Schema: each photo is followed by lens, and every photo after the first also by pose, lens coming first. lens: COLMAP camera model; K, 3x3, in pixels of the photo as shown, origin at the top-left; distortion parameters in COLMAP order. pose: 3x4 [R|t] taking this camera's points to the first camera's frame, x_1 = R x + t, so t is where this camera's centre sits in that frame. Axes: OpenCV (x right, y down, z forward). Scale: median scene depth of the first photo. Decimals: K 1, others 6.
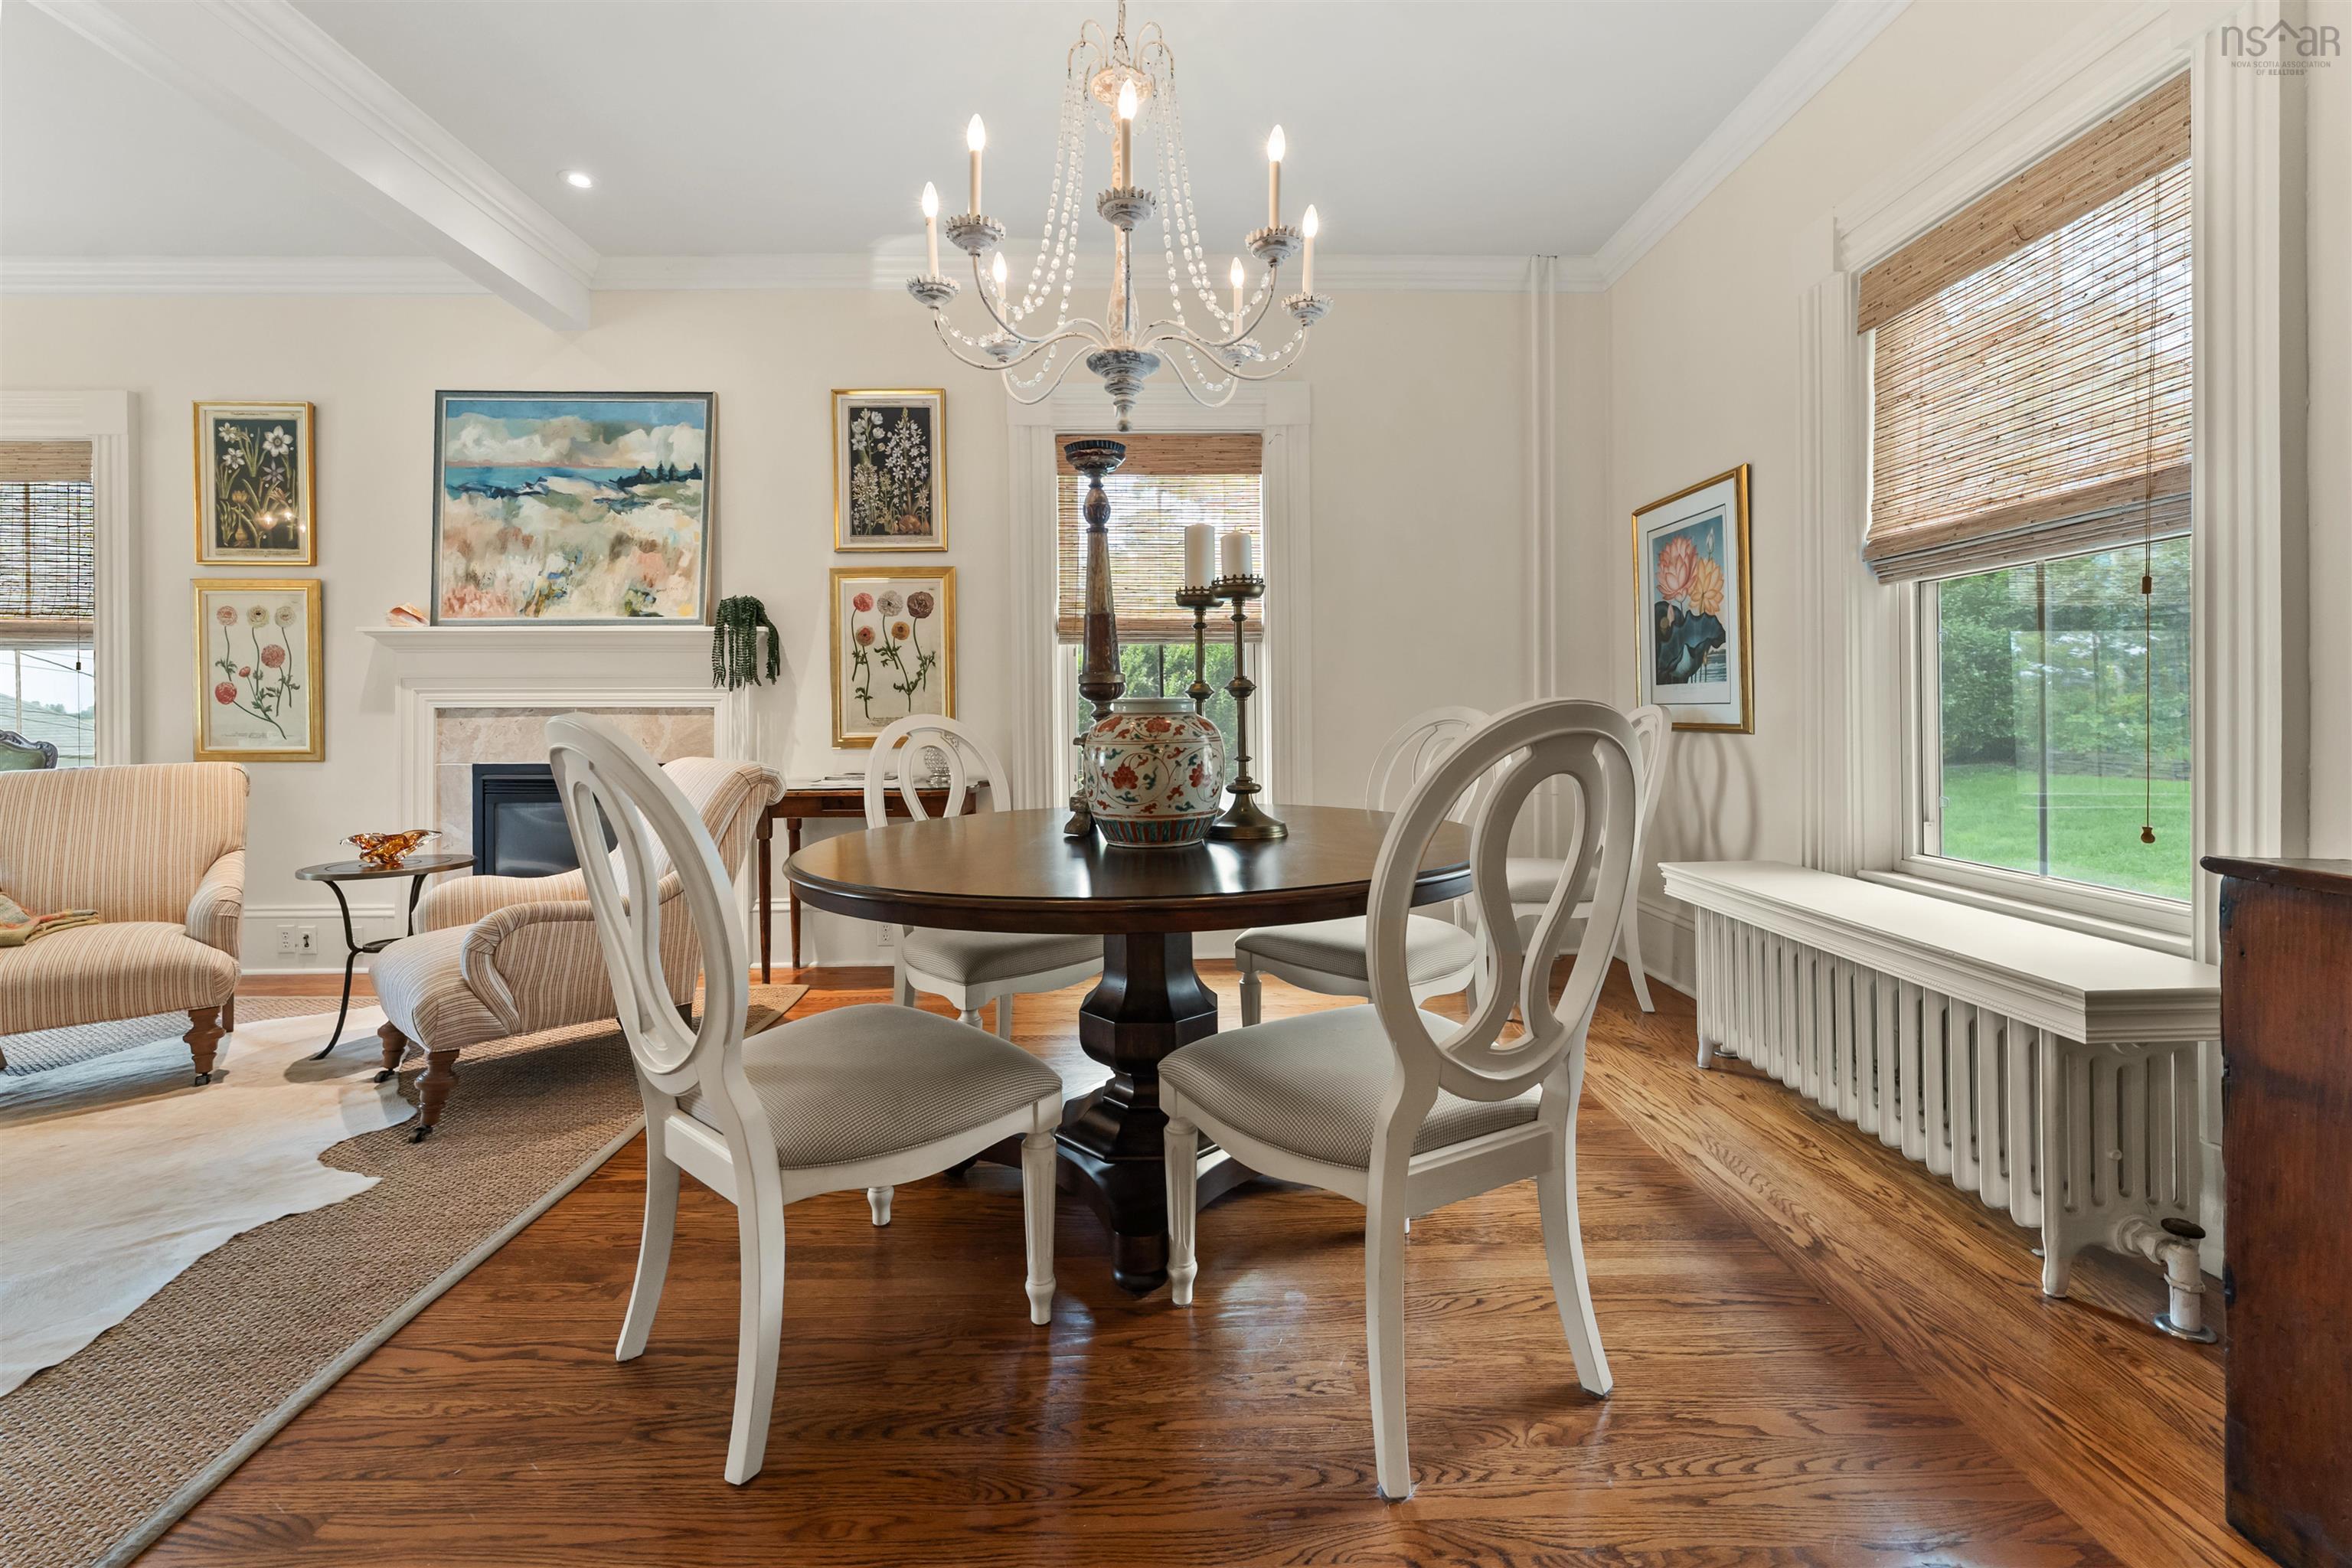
lens RADIAL K [[958.7, 0, 1180.8], [0, 958.7, 728.1], [0, 0, 1]] dist [-0.000508, -0.000132]
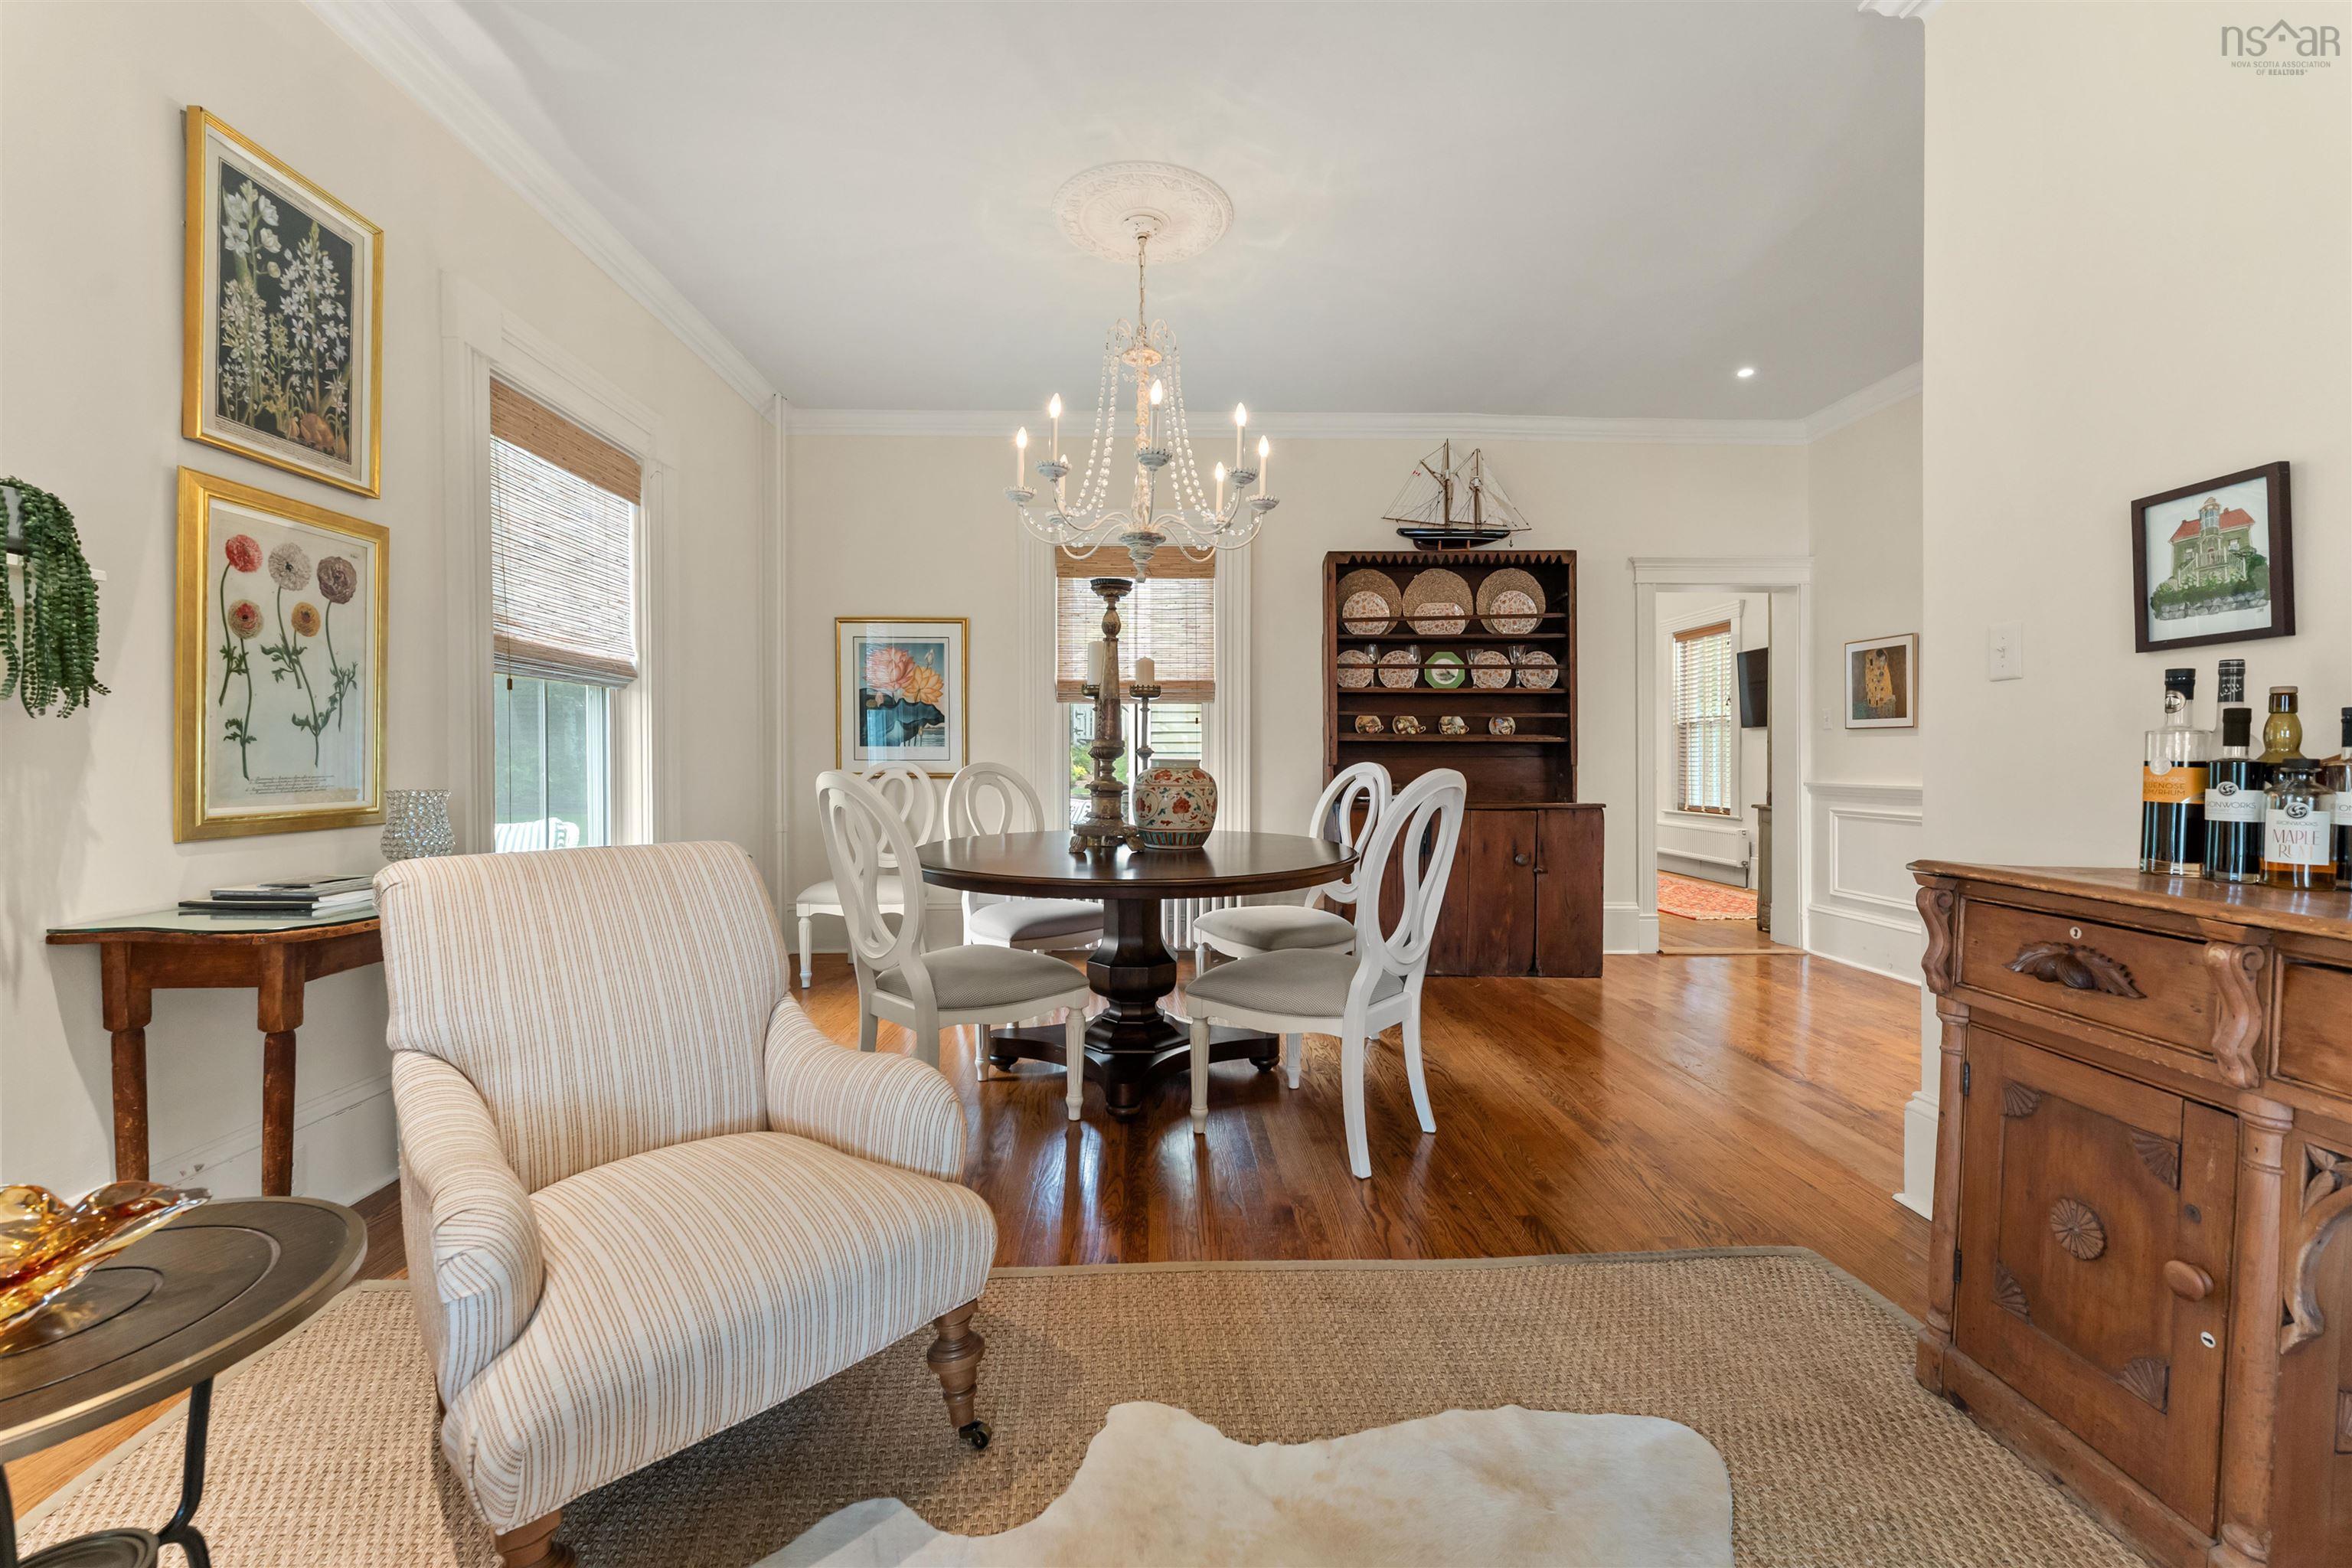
lens RADIAL K [[959.2, 0, 1178.3], [0, 959.2, 759.2], [0, 0, 1]] dist [0.000666, -0.000051]
pose [[-0.013581, 0.003562, 0.999901, -0.860193], [0.008341, 0.999959, -0.003449, -0.015143], [-0.999873, 0.008293, -0.013610, 0.511582]]
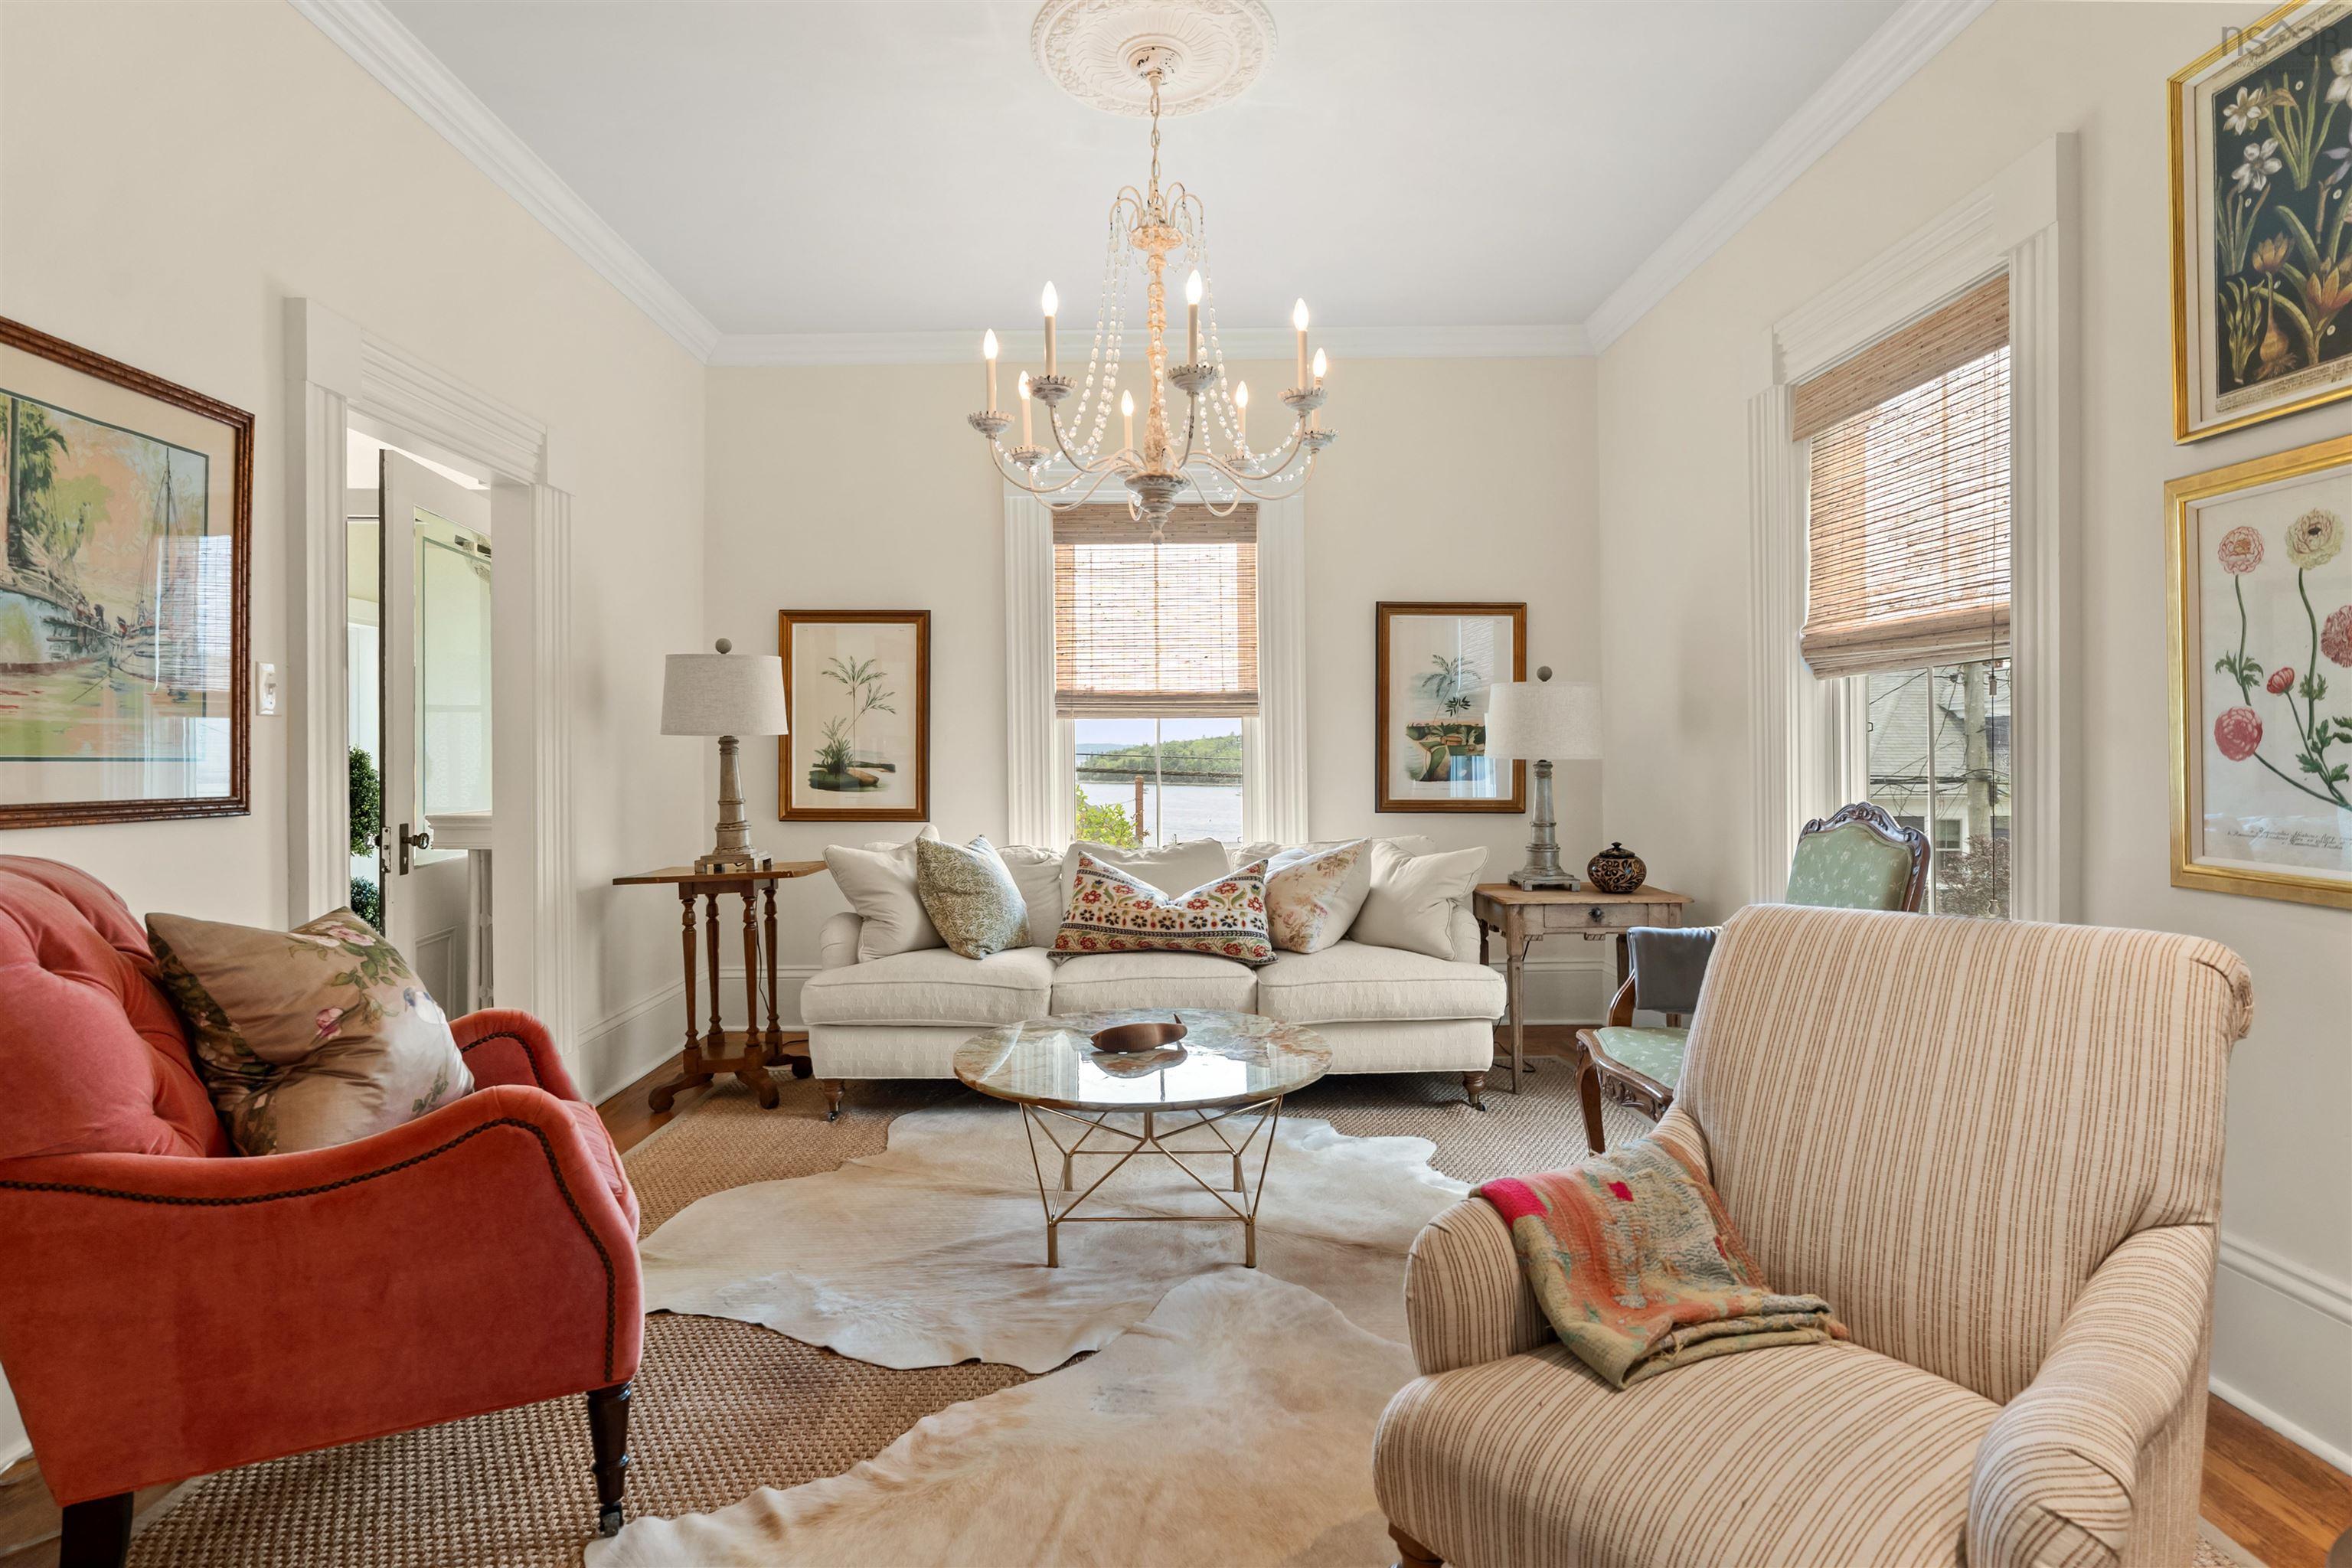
lens RADIAL K [[1157.6, 0, 1132.5], [0, 1157.6, 740.2], [0, 0, 1]] dist [-0.001184, 0.000018]
pose [[-0.039307, -0.004845, -0.999215, -0.471291], [-0.008866, 0.999951, -0.004500, -0.027374], [0.999188, 0.008682, -0.039348, 0.535859]]
